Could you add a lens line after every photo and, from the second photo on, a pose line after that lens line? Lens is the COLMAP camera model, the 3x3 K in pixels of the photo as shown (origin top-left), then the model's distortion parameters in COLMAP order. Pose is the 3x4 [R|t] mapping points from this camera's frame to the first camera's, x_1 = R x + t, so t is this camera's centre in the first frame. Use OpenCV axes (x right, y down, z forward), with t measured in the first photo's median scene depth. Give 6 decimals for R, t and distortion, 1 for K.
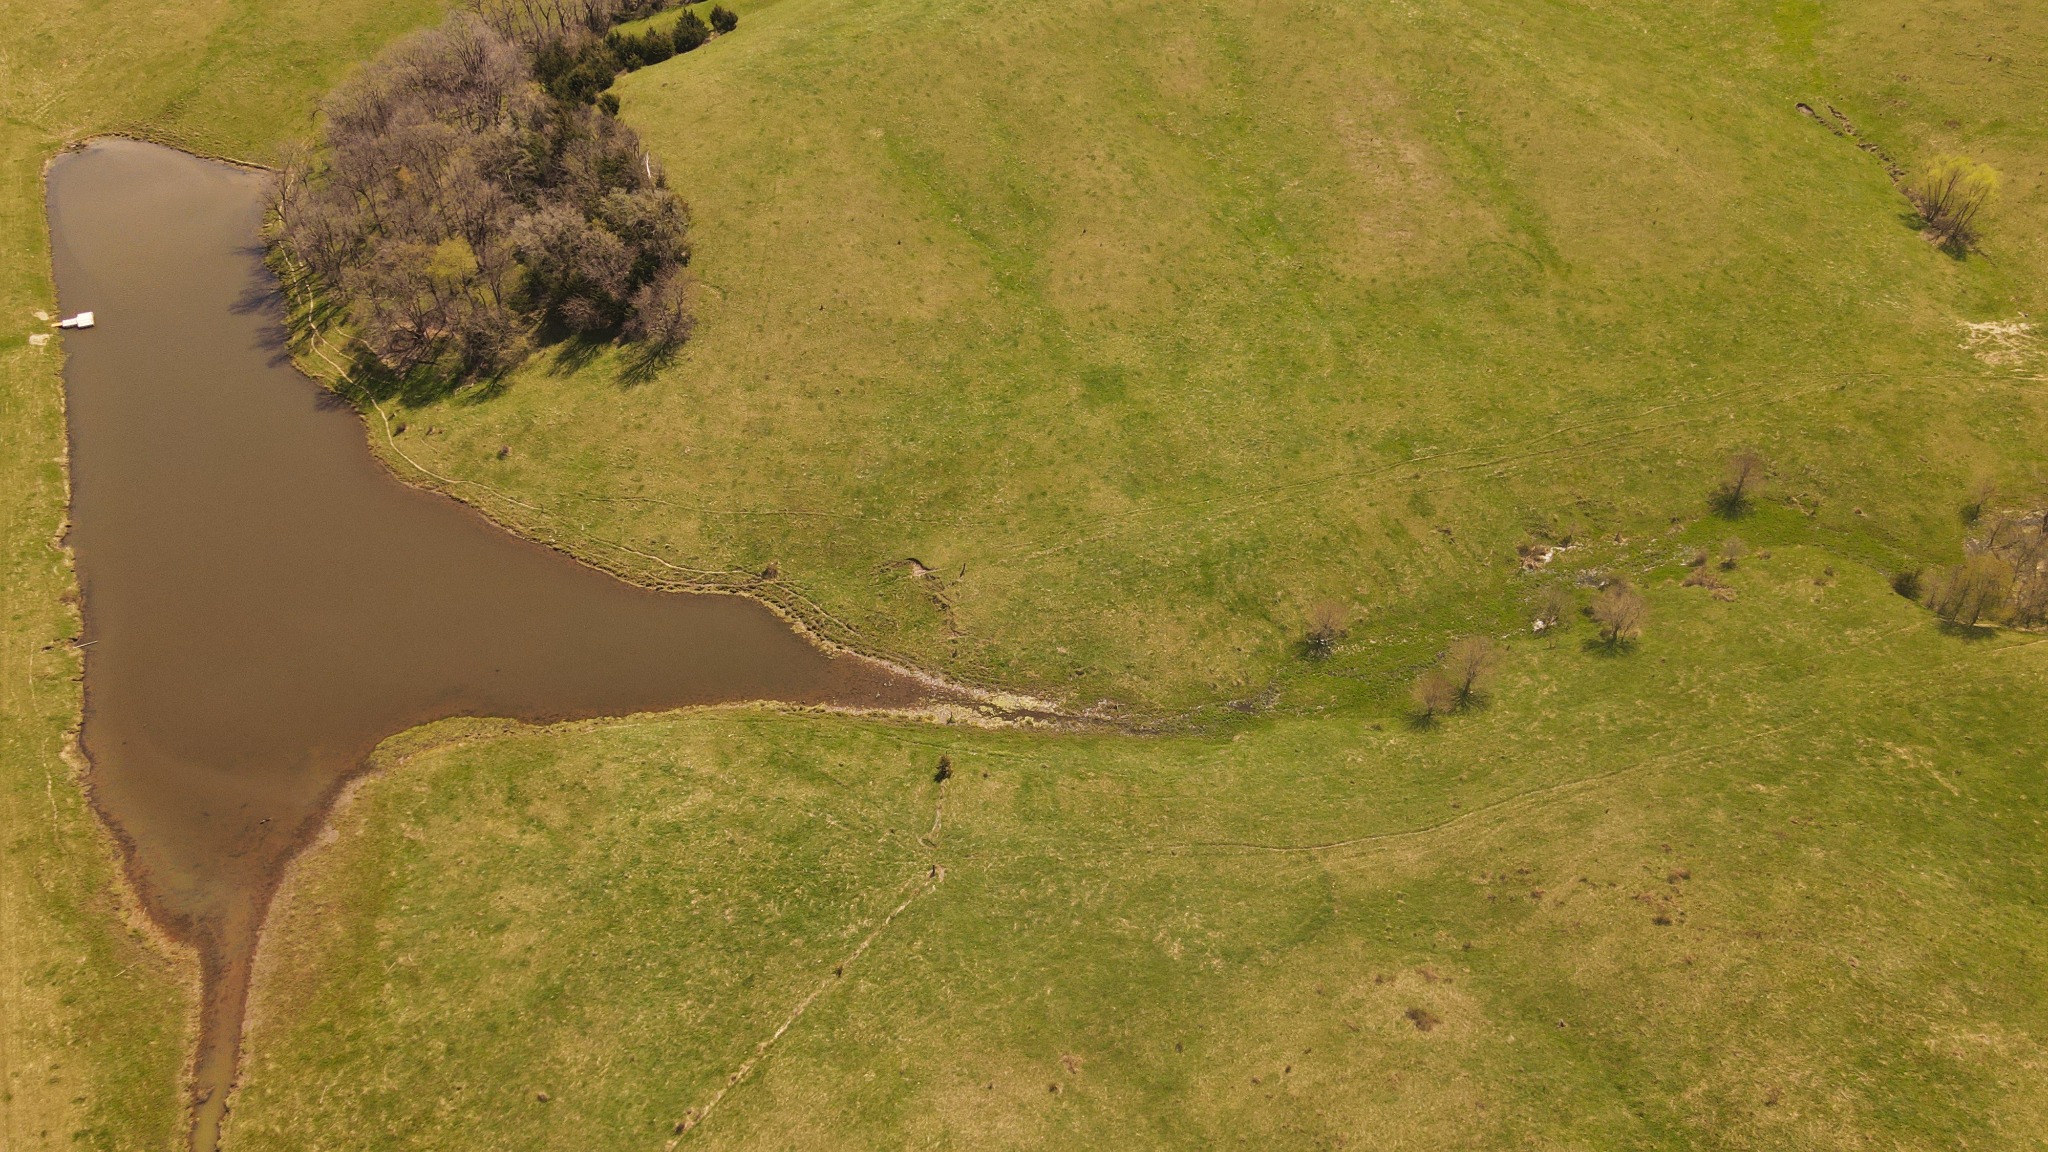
lens RADIAL K [[1526.3, 0, 1023.7], [0, 1526.3, 575.1], [0, 0, 1]] dist [0.003884, 0.002839]
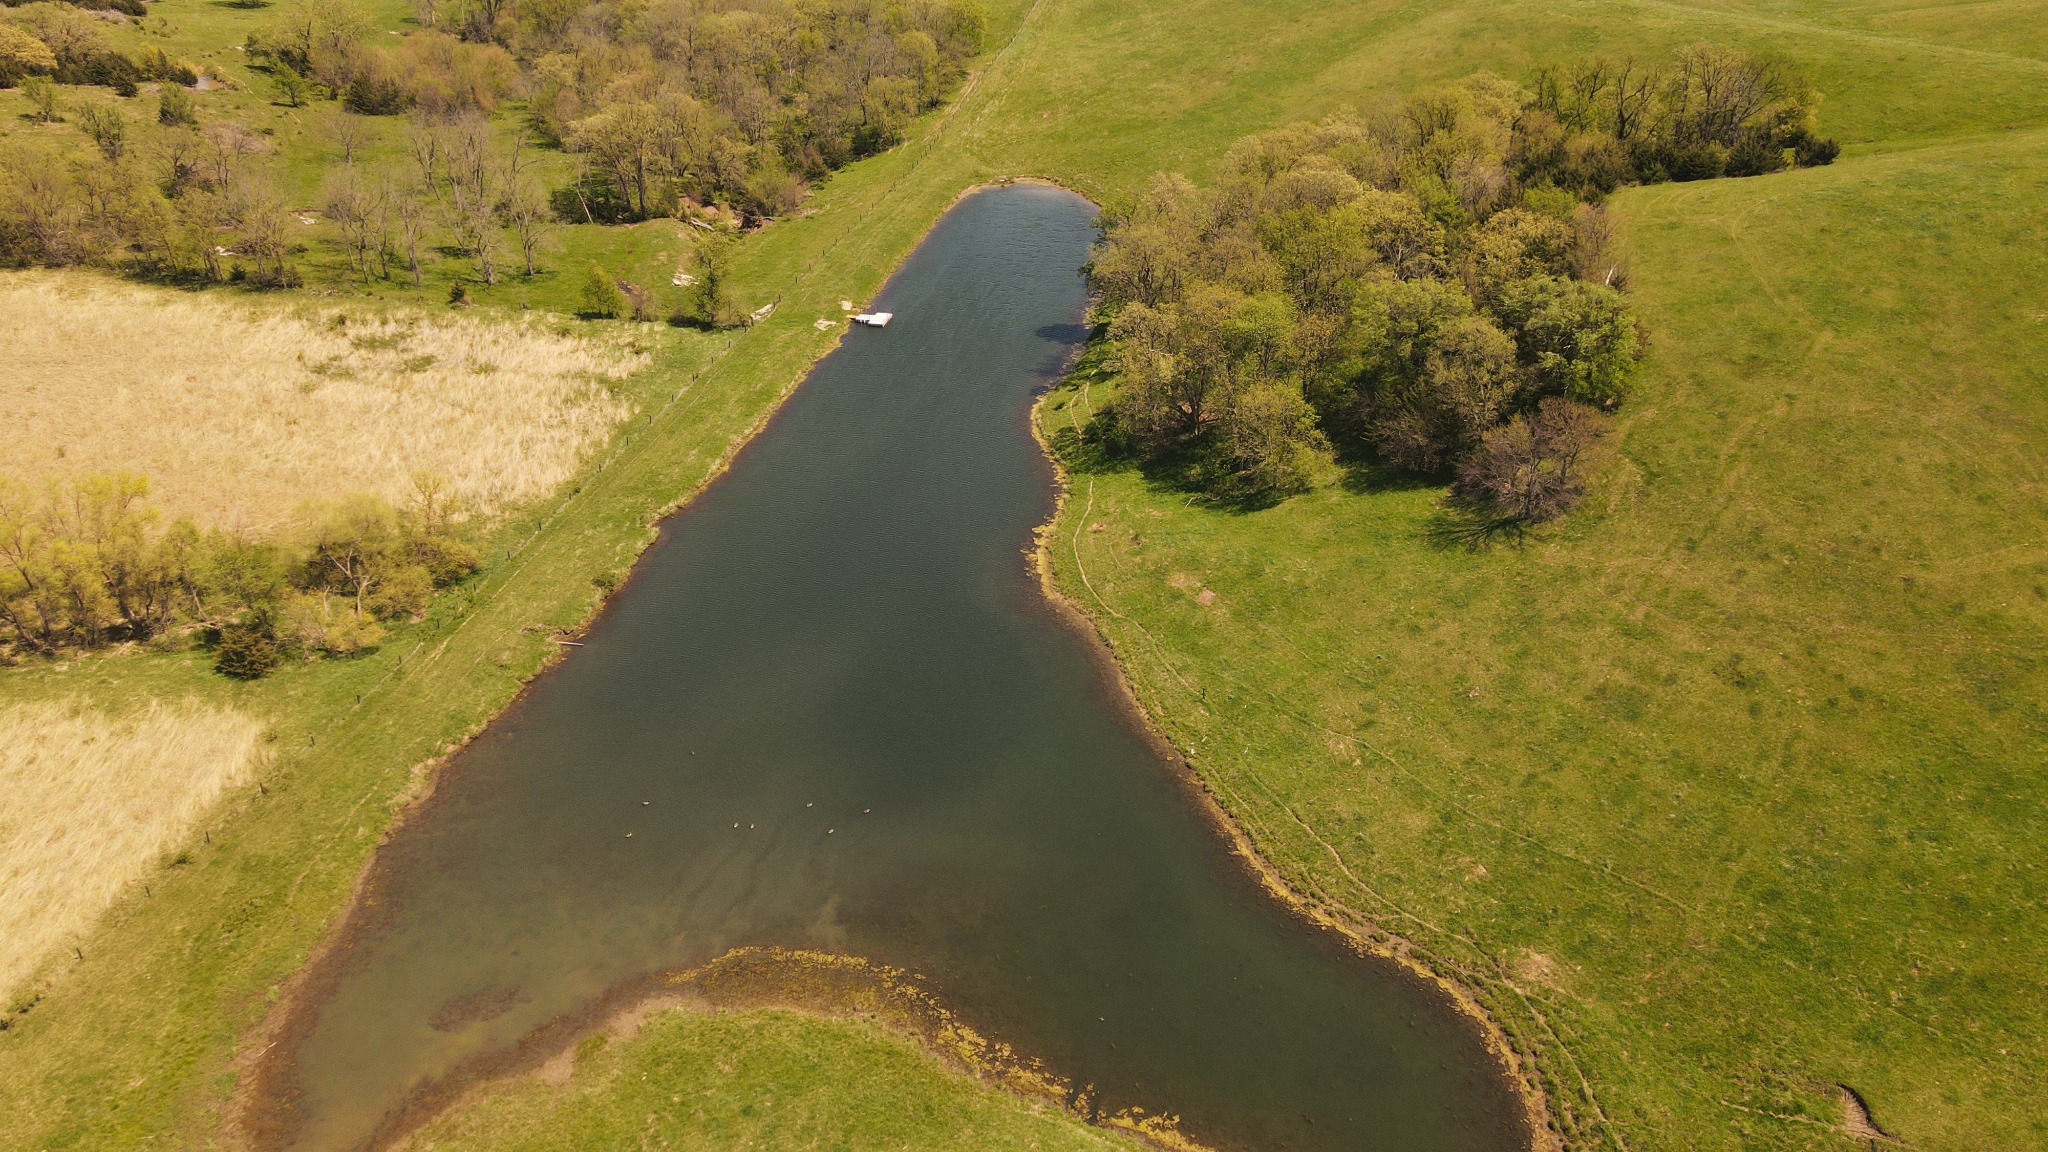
lens RADIAL K [[1526.3, 0, 1024.7], [0, 1526.3, 573.4], [0, 0, 1]] dist [0.003884, 0.002839]
pose [[0.777468, 0.300462, -0.552509, -0.053022], [-0.396897, 0.915872, -0.060432, -0.022765], [0.487870, 0.266273, 0.831313, 0.434482]]
